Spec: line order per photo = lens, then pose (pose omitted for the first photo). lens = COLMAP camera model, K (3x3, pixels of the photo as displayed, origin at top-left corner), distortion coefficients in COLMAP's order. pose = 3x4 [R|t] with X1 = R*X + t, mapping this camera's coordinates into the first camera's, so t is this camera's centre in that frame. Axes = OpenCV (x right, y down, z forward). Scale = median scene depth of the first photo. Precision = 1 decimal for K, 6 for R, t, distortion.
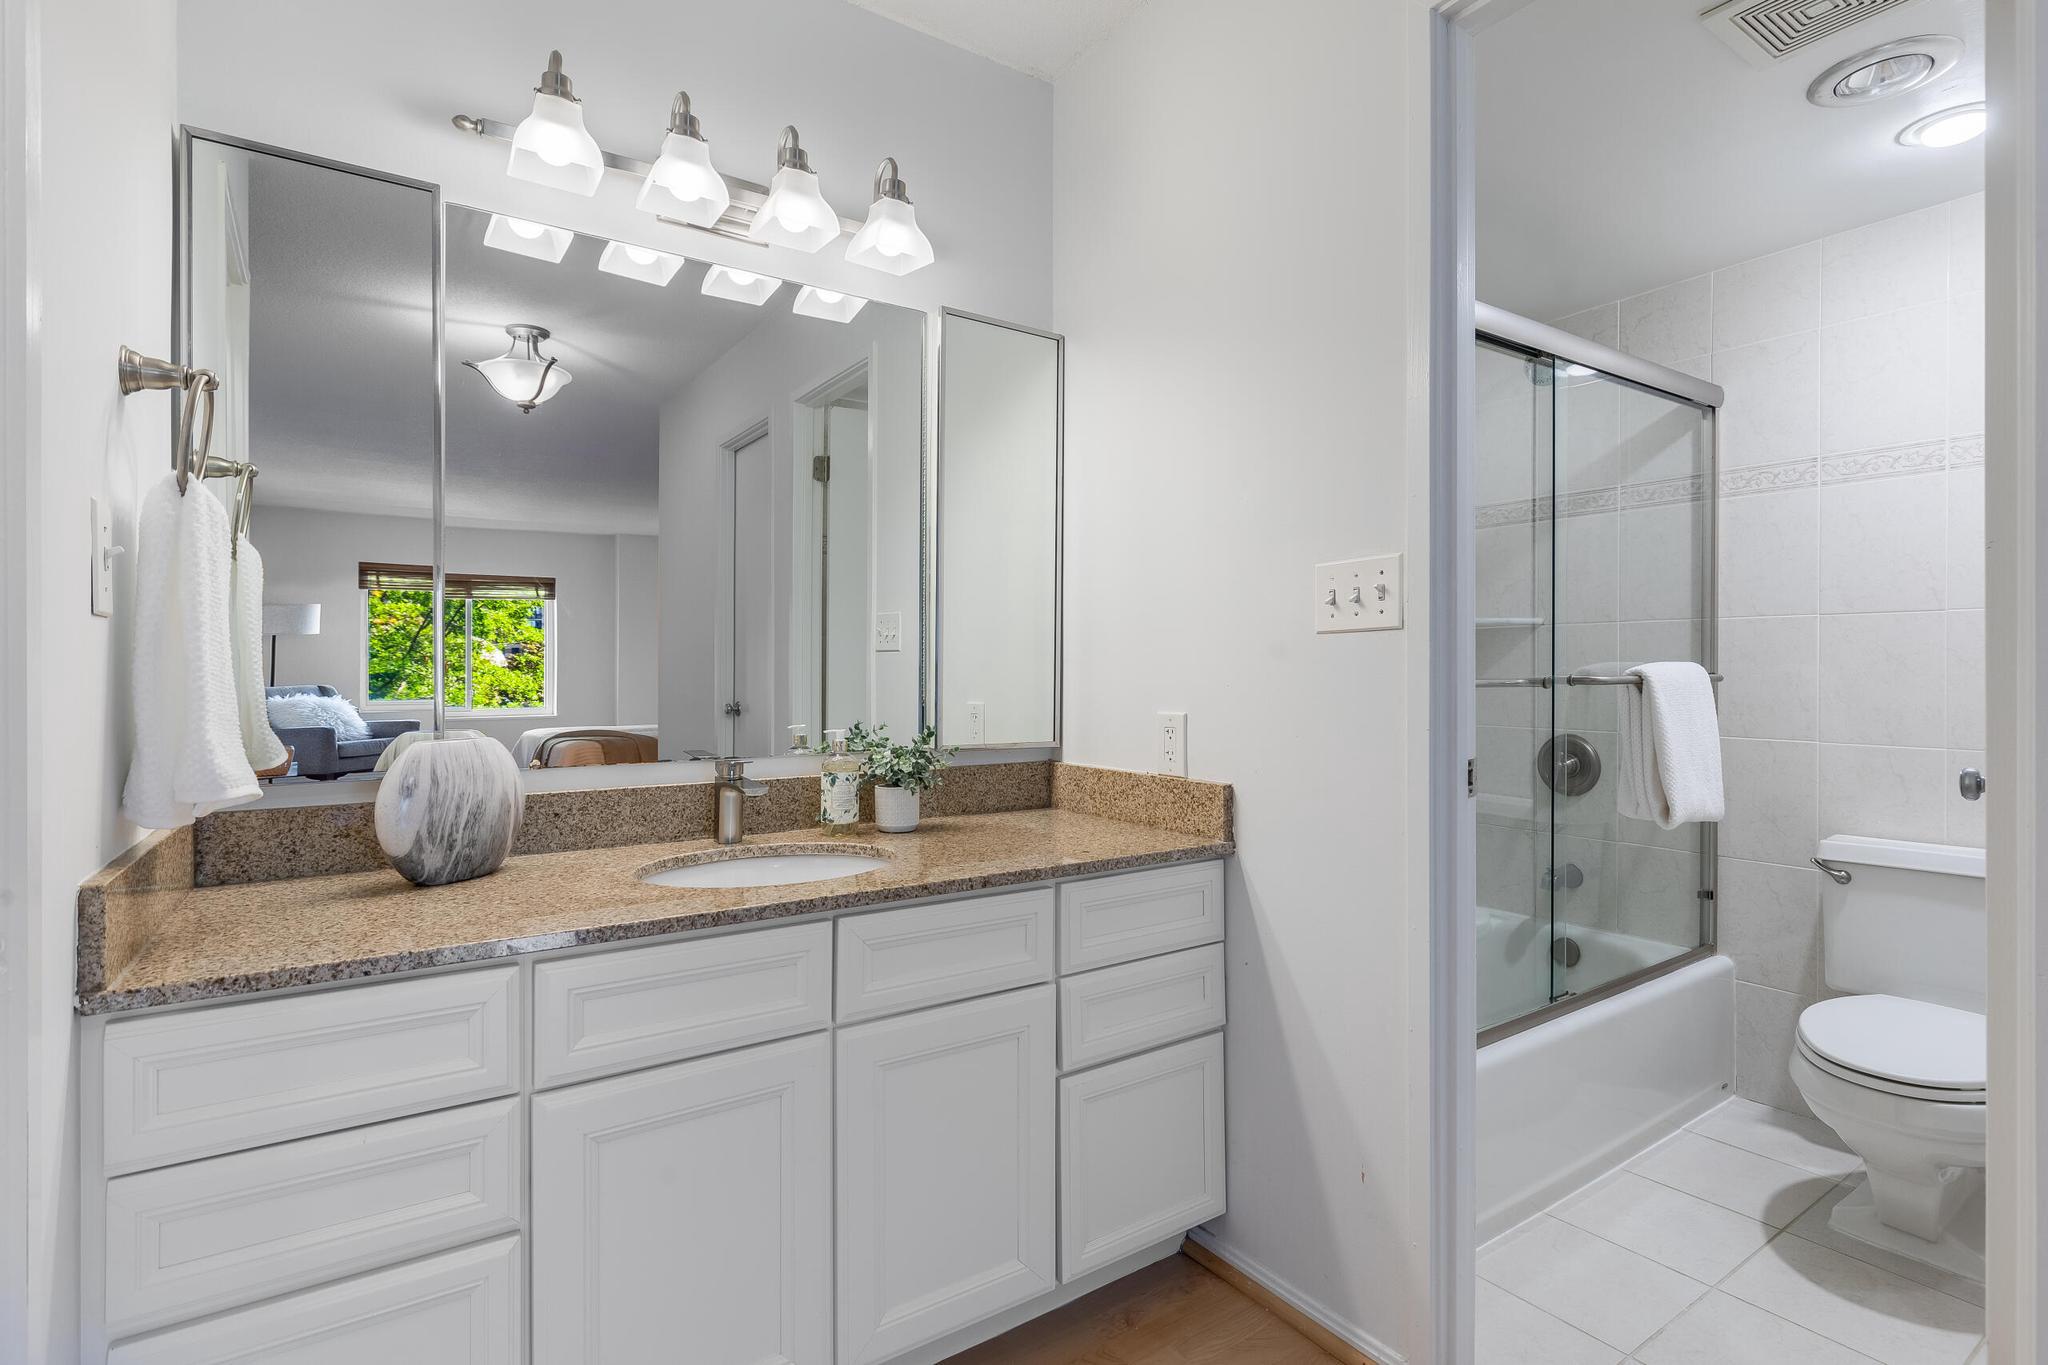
lens RADIAL K [[980.0, 0, 1027.0], [0, 980.0, 678.1], [0, 0, 1]] dist [-0.000467, -0.000837]
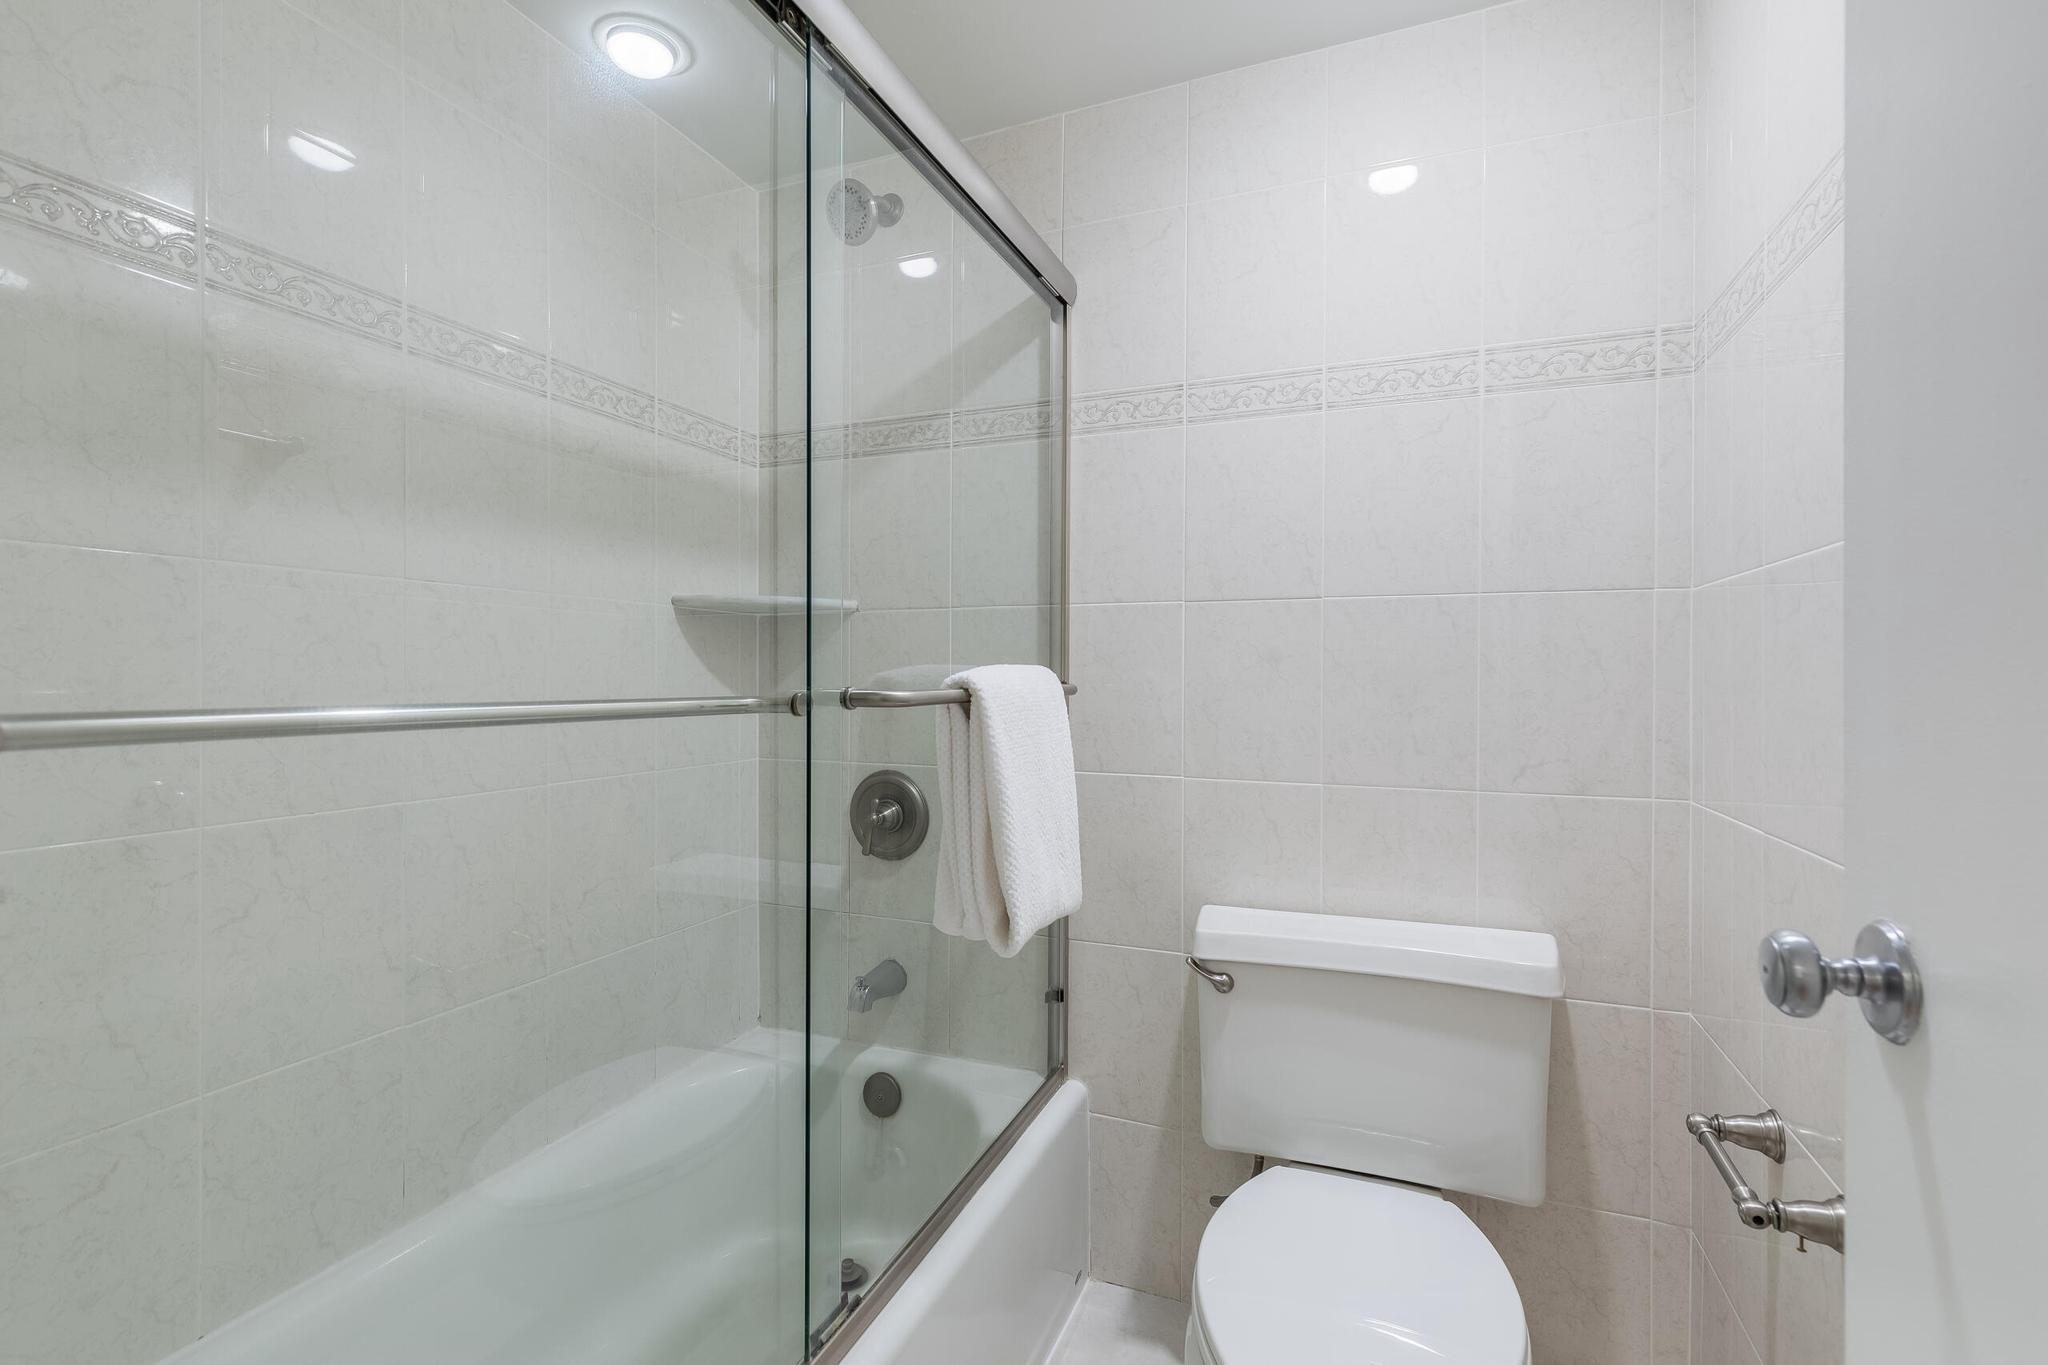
lens RADIAL K [[921.5, 0, 1022.7], [0, 921.5, 674.6], [0, 0, 1]] dist [0.004610, -0.000302]
pose [[0.833110, 0.003139, 0.553098, 0.366351], [0.000316, 0.999981, -0.006150, -0.007418], [-0.553107, 0.005298, 0.833094, 0.549665]]
